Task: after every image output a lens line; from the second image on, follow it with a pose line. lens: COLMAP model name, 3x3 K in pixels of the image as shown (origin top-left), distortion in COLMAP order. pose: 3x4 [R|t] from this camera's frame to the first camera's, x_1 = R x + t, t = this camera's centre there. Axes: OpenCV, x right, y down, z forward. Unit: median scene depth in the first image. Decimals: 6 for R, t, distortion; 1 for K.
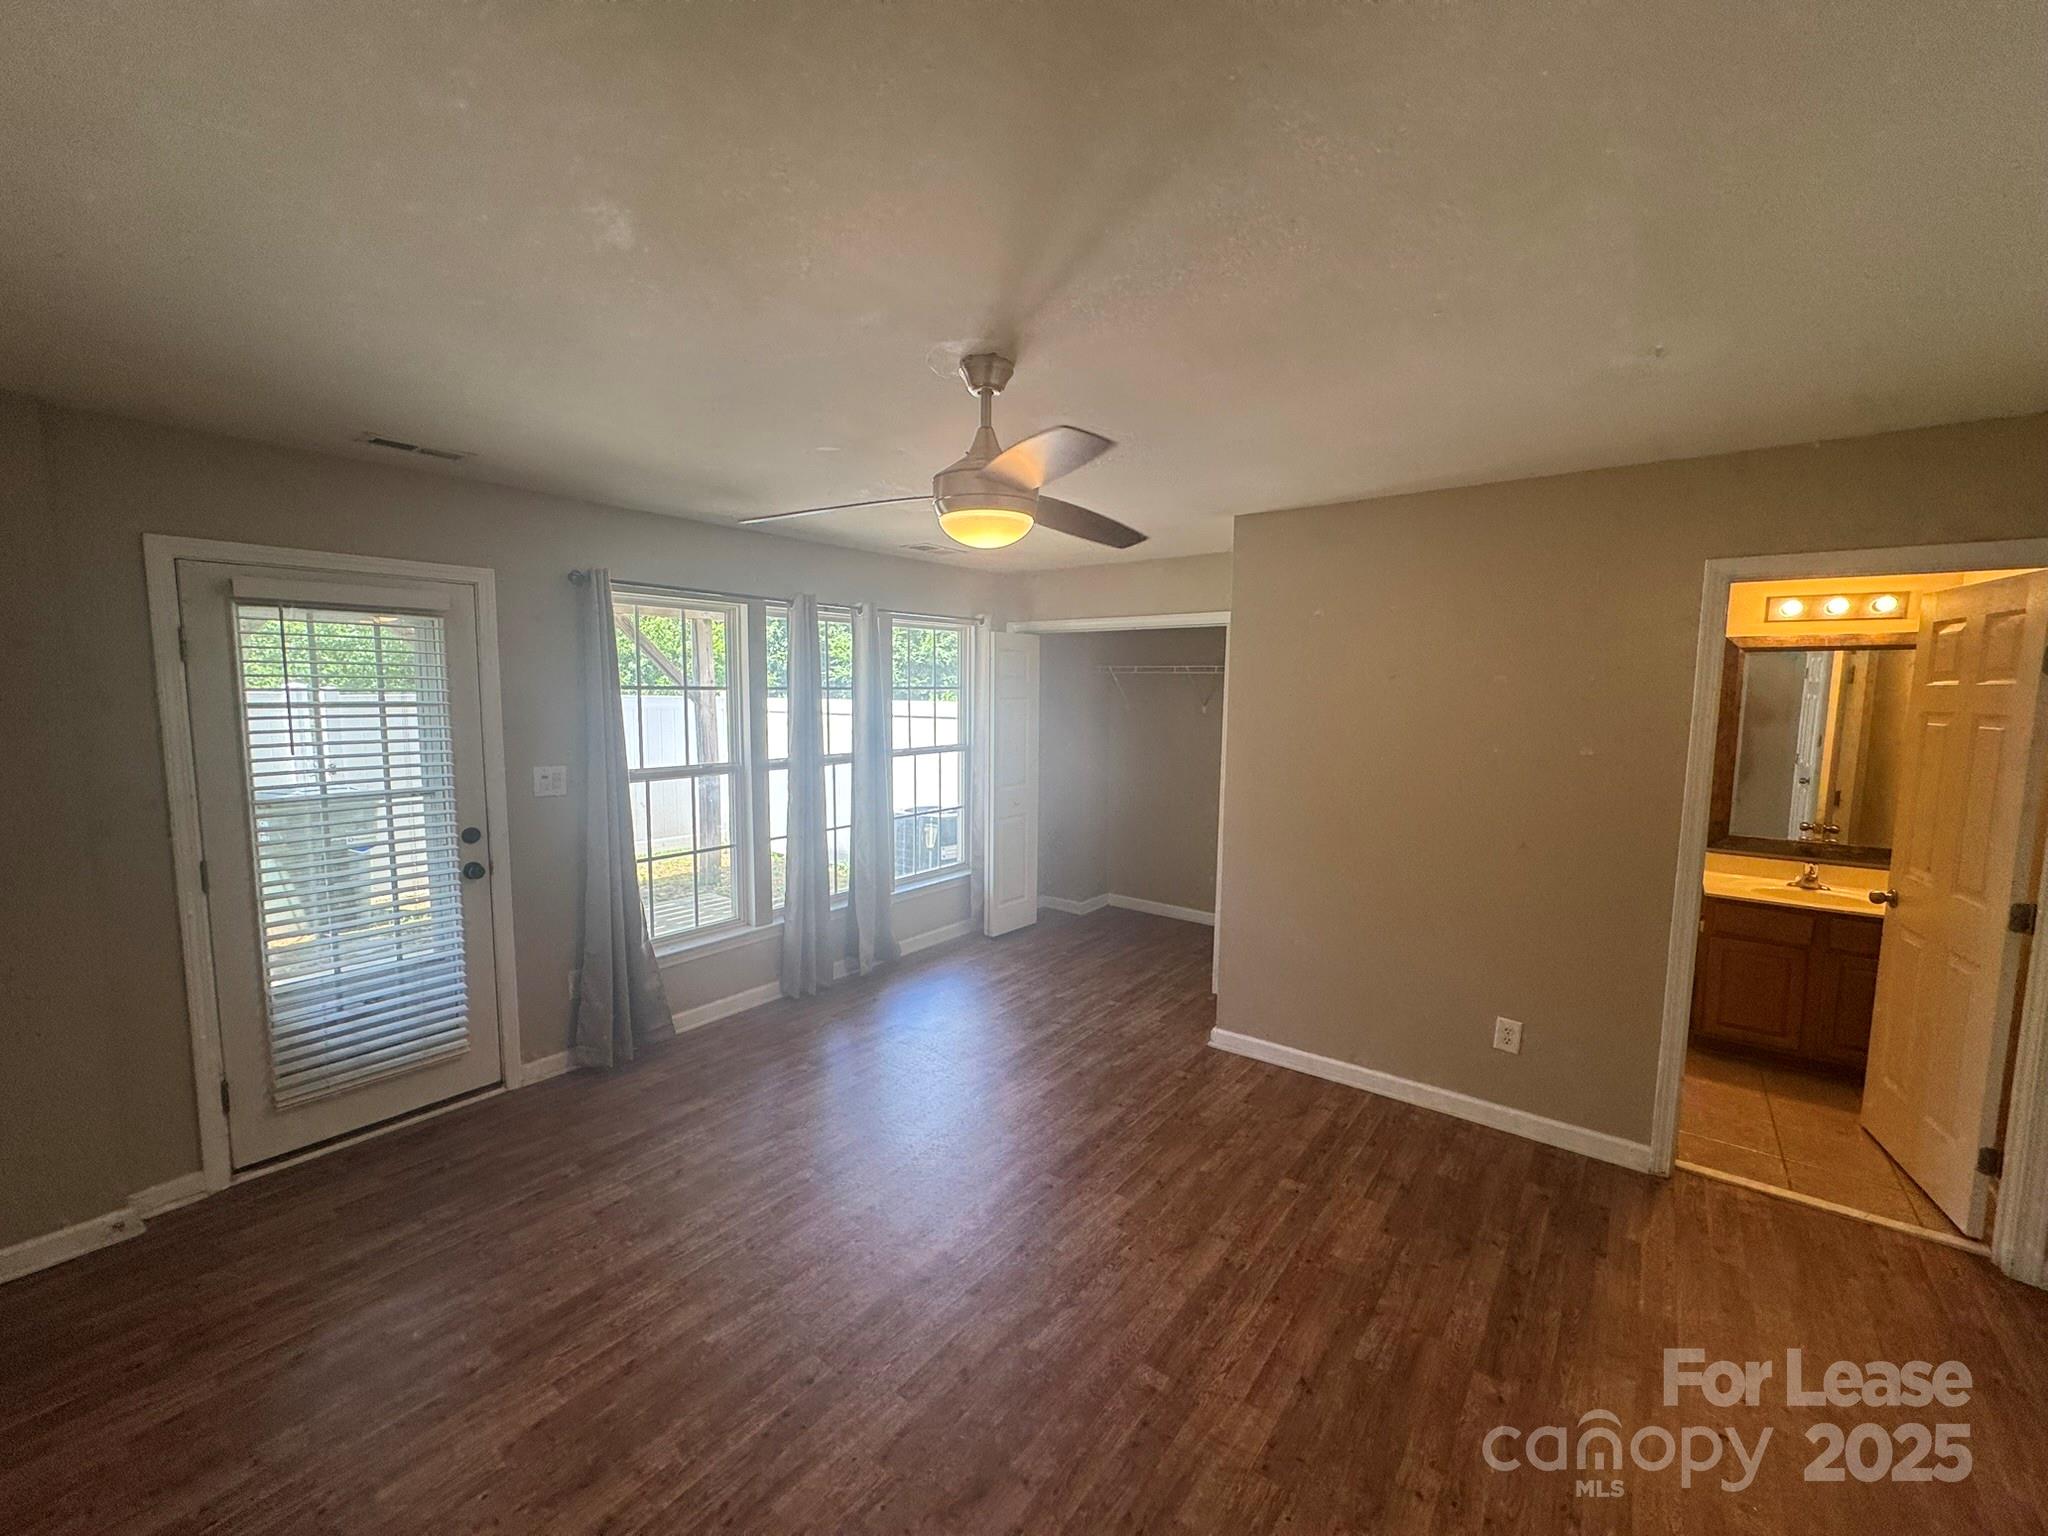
lens RADIAL K [[816.7, 0, 1024.0], [0, 816.7, 768.0], [0, 0, 1]] dist [-0.002651, 0.003610]
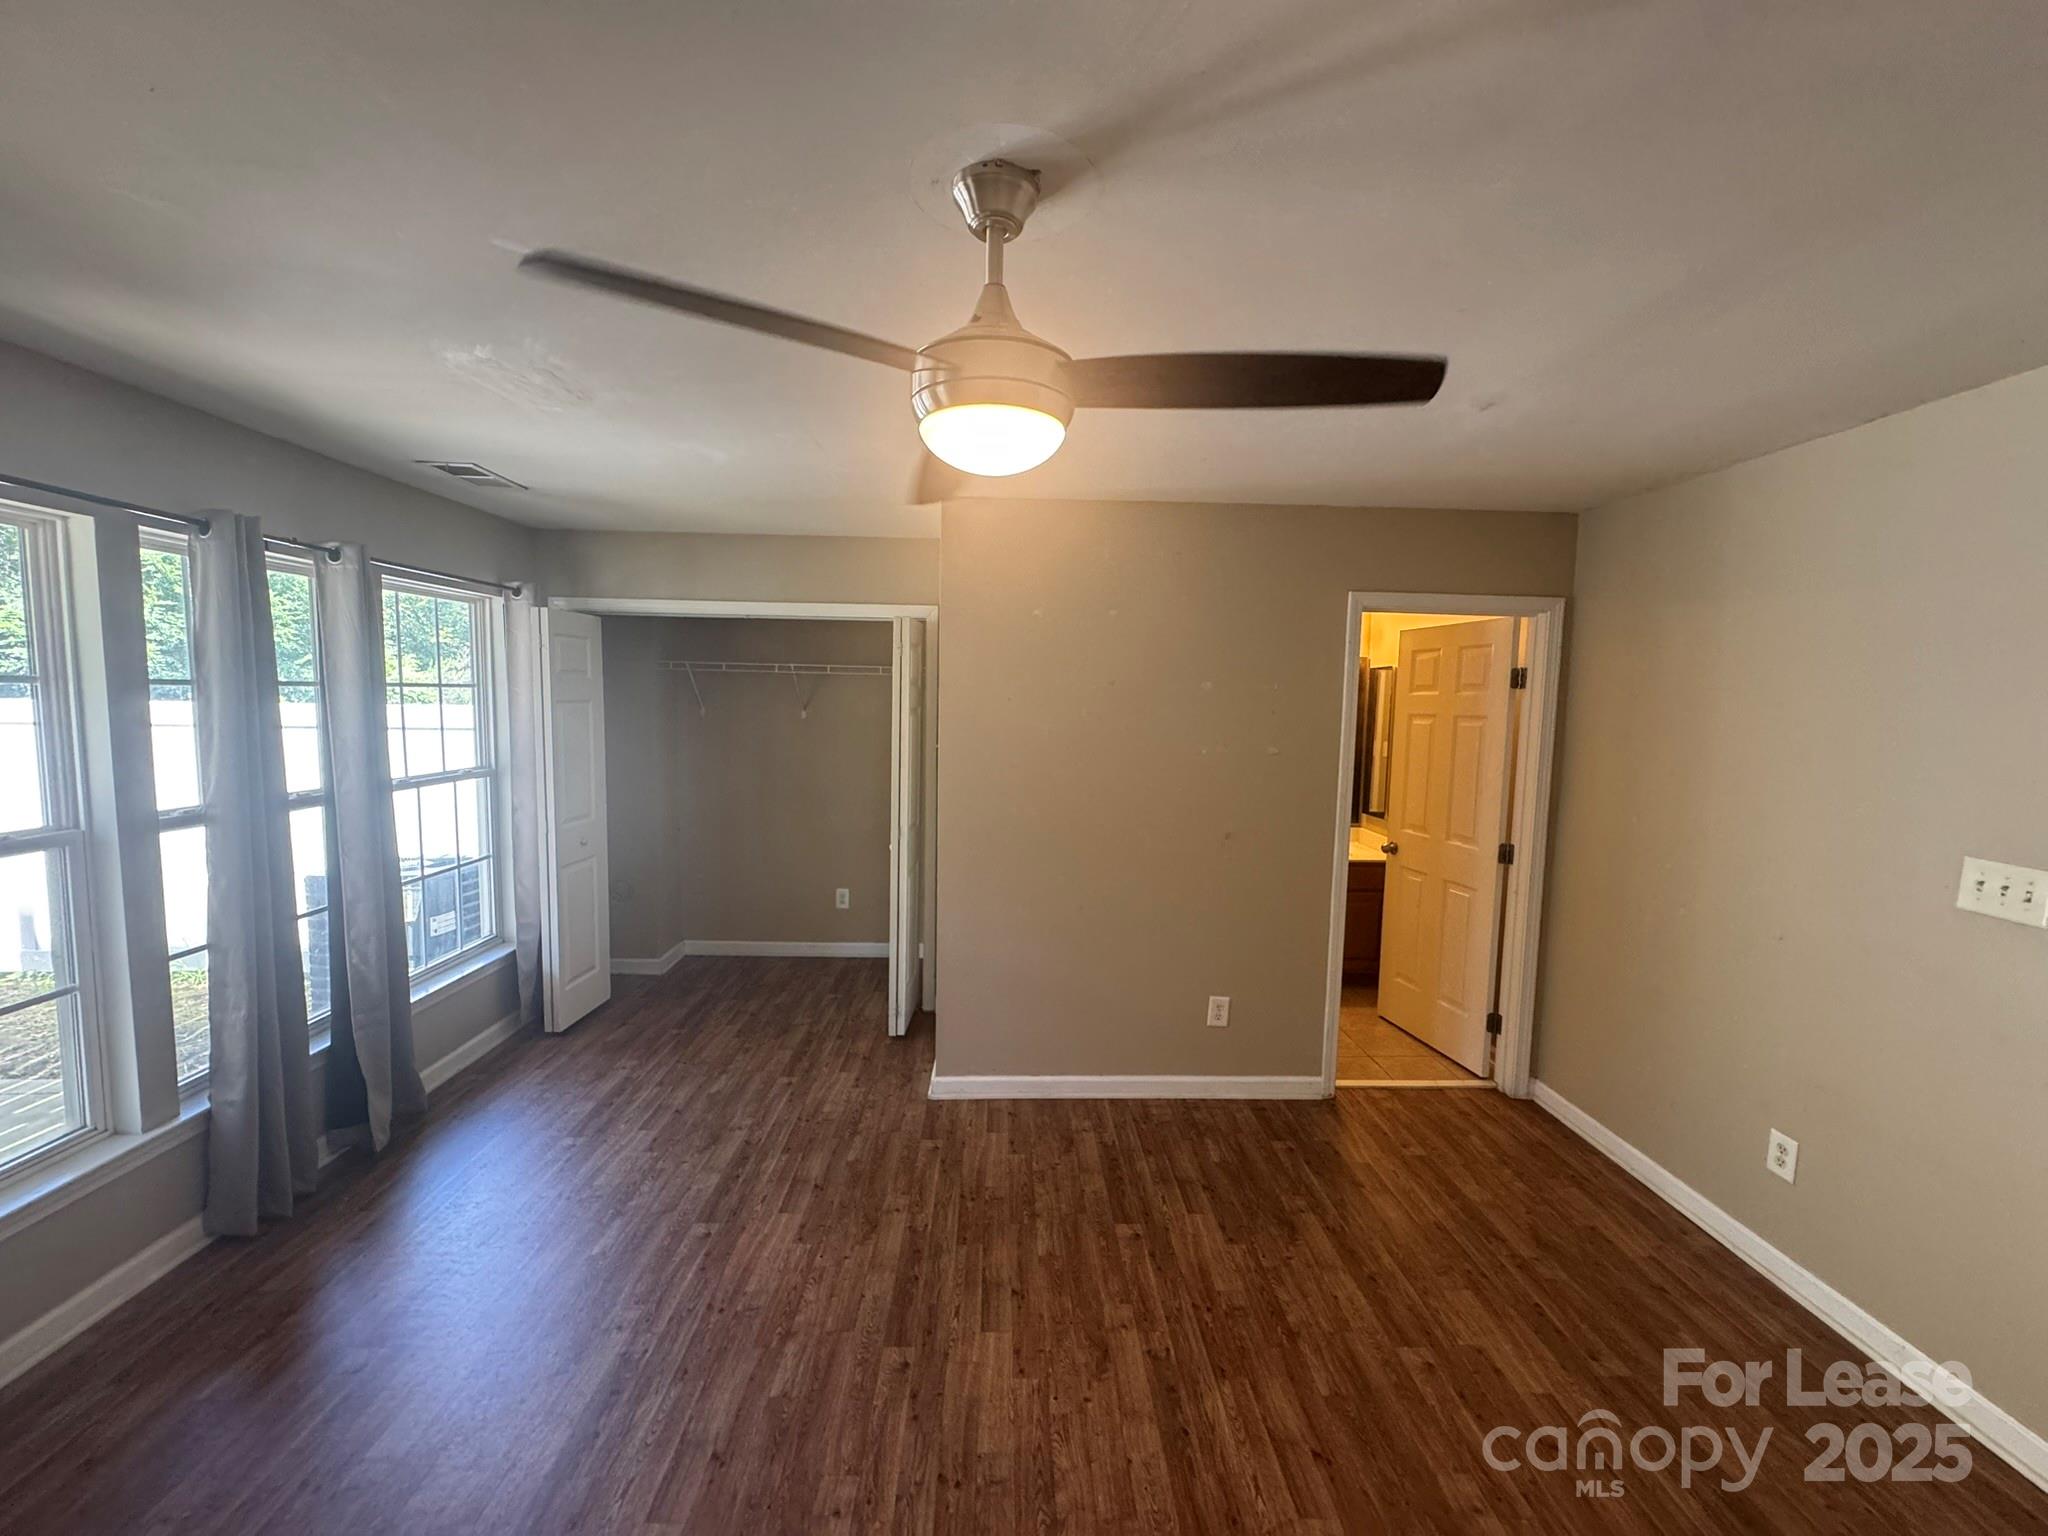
lens RADIAL K [[816.7, 0, 1024.0], [0, 816.7, 768.0], [0, 0, 1]] dist [-0.002651, 0.003610]
pose [[0.774746, -0.046454, 0.630563, -0.208671], [0.049628, 0.998688, 0.012599, -0.018016], [-0.630322, 0.021533, 0.776035, 0.226625]]
